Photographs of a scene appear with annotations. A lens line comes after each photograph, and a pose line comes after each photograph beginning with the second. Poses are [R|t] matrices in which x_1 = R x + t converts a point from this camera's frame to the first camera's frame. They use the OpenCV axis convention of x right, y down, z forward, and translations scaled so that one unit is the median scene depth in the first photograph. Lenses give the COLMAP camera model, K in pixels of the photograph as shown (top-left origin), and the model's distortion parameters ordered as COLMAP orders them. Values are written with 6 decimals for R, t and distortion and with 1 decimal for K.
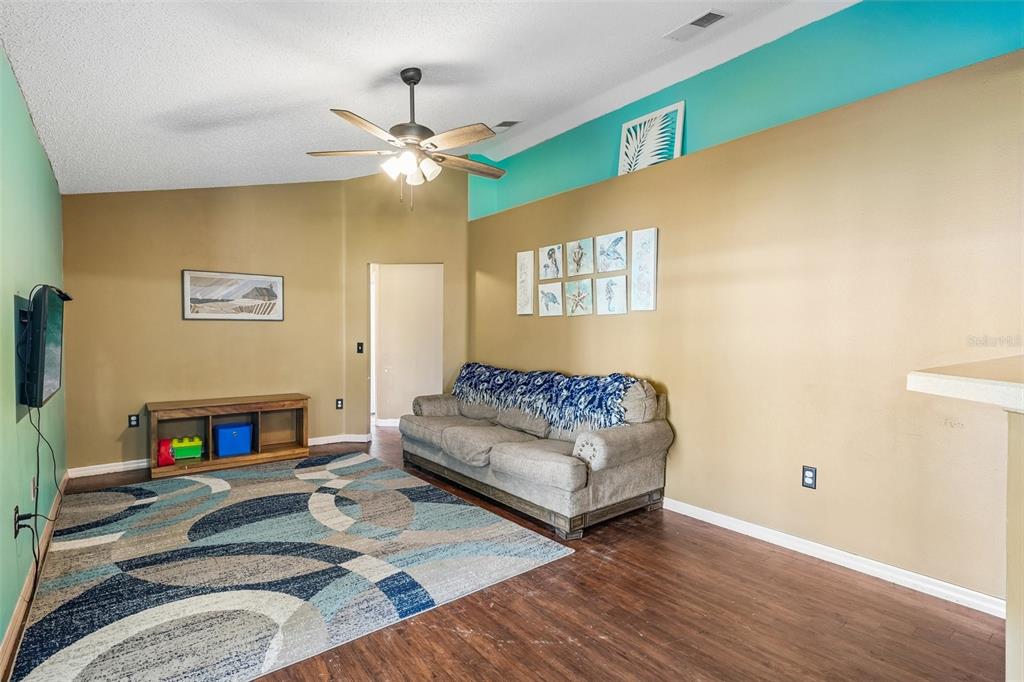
lens RADIAL K [[497.0, 0, 509.1], [0, 497.0, 343.0], [0, 0, 1]] dist [0.006693, 0.000334]
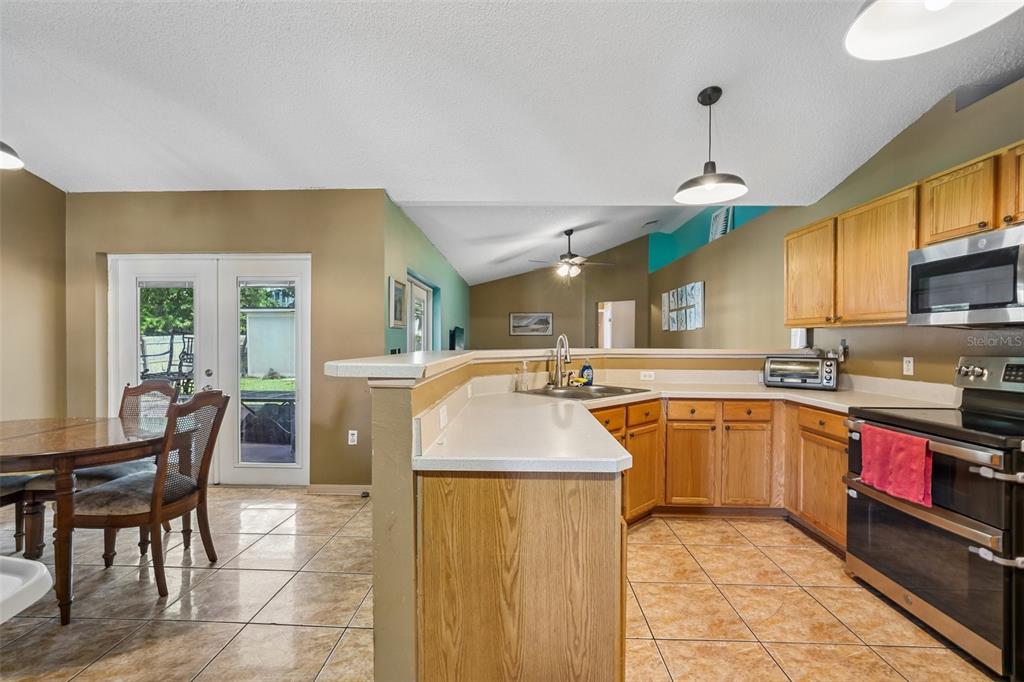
lens RADIAL K [[435.4, 0, 507.1], [0, 435.4, 347.2], [0, 0, 1]] dist [-0.010728, 0.003950]
pose [[0.764731, 0.004533, -0.644334, 0.628674], [-0.009442, 0.999947, -0.004171, 0.013586], [0.644281, 0.009274, 0.764733, -0.522910]]
